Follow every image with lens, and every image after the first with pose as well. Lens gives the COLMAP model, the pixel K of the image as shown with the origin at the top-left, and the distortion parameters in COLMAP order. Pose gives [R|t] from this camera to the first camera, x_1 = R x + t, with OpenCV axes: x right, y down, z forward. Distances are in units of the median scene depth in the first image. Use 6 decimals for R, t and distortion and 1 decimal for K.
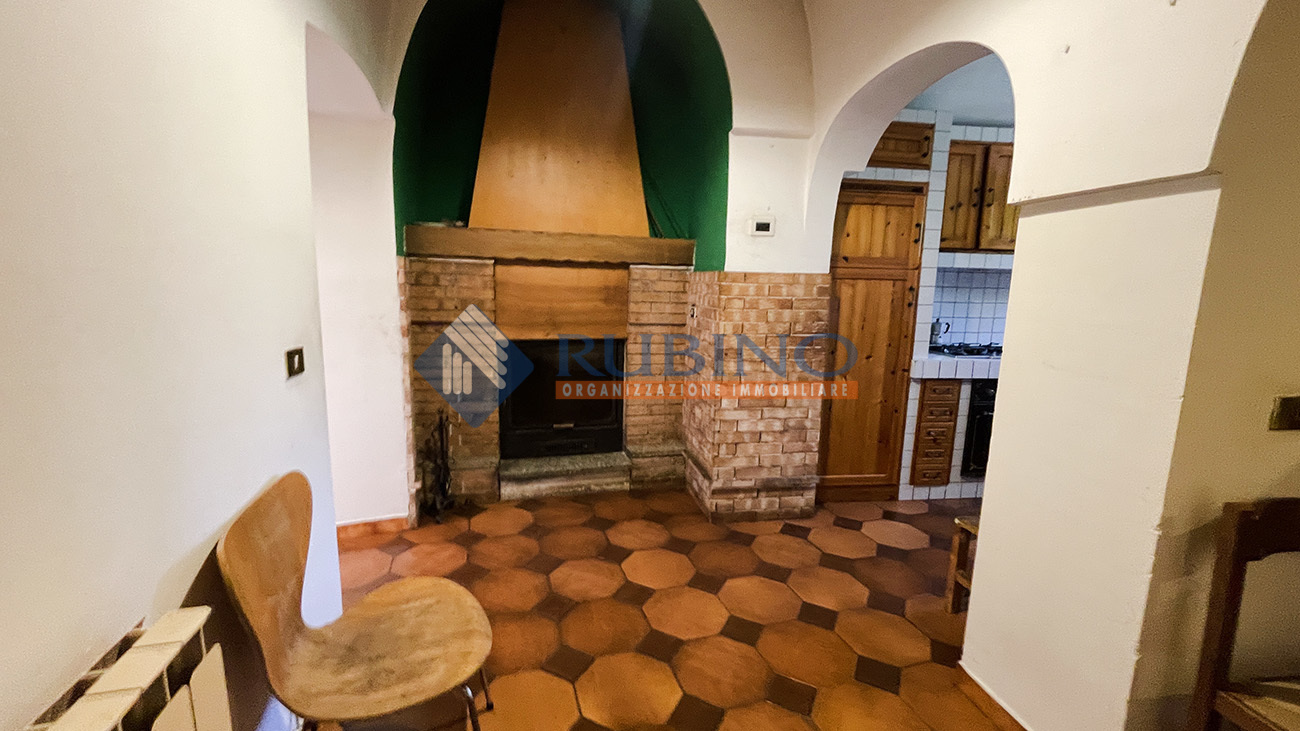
lens RADIAL K [[524.1, 0, 638.7], [0, 524.1, 357.3], [0, 0, 1]] dist [-0.003306, 0.000997]
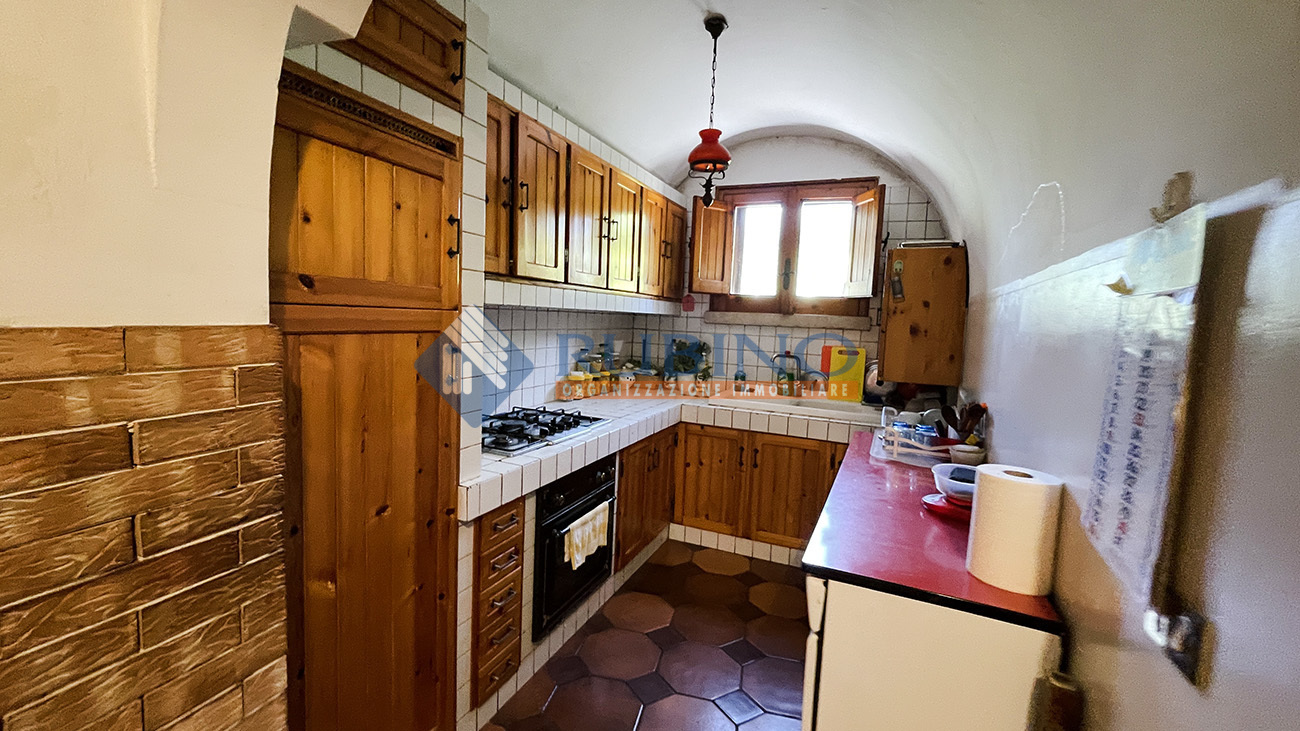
lens RADIAL K [[524.1, 0, 639.2], [0, 524.1, 361.9], [0, 0, 1]] dist [-0.003306, 0.000997]
pose [[0.500533, -0.074776, 0.862482, 0.188759], [0.093083, 0.995136, 0.032257, -0.121034], [-0.860699, 0.064137, 0.505059, 0.614928]]
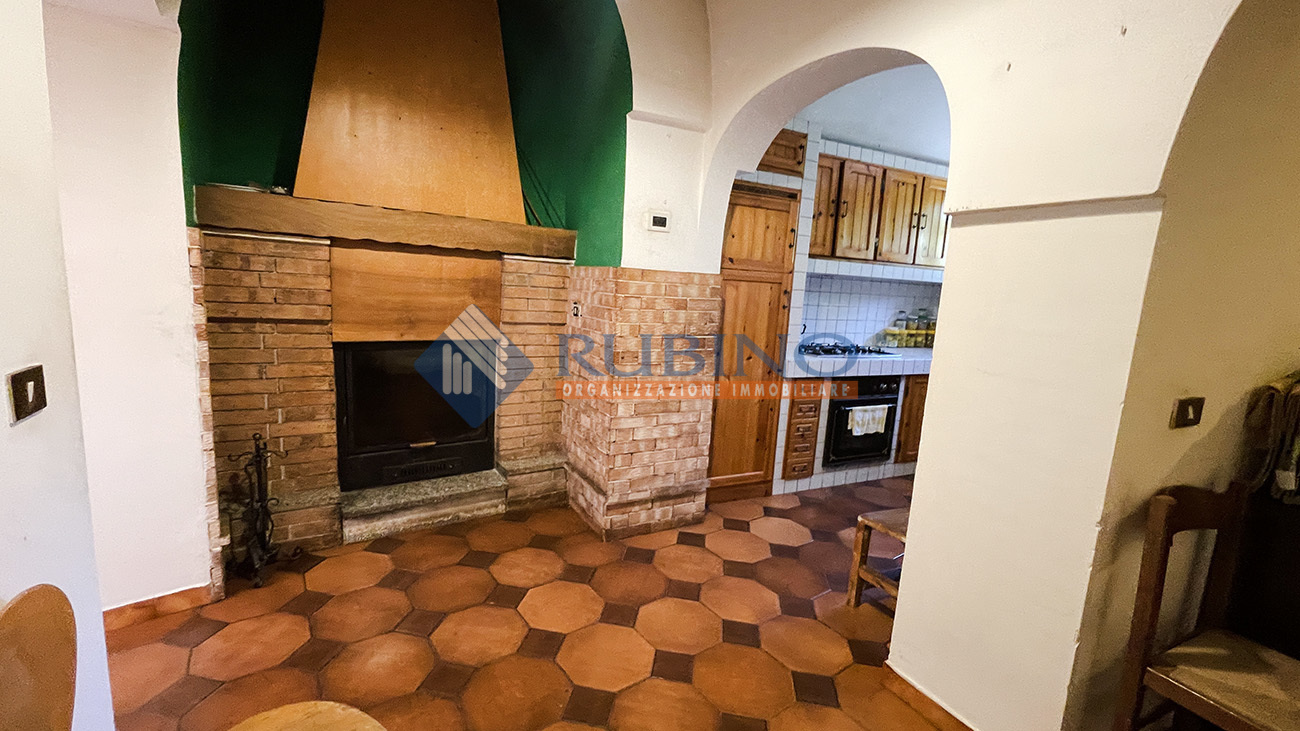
lens RADIAL K [[524.1, 0, 633.6], [0, 524.1, 359.1], [0, 0, 1]] dist [-0.003306, 0.000997]
pose [[0.948070, -0.013035, 0.317795, -0.099590], [0.009333, 0.999870, 0.013166, -0.014413], [-0.317925, -0.009516, 0.948068, 0.115132]]
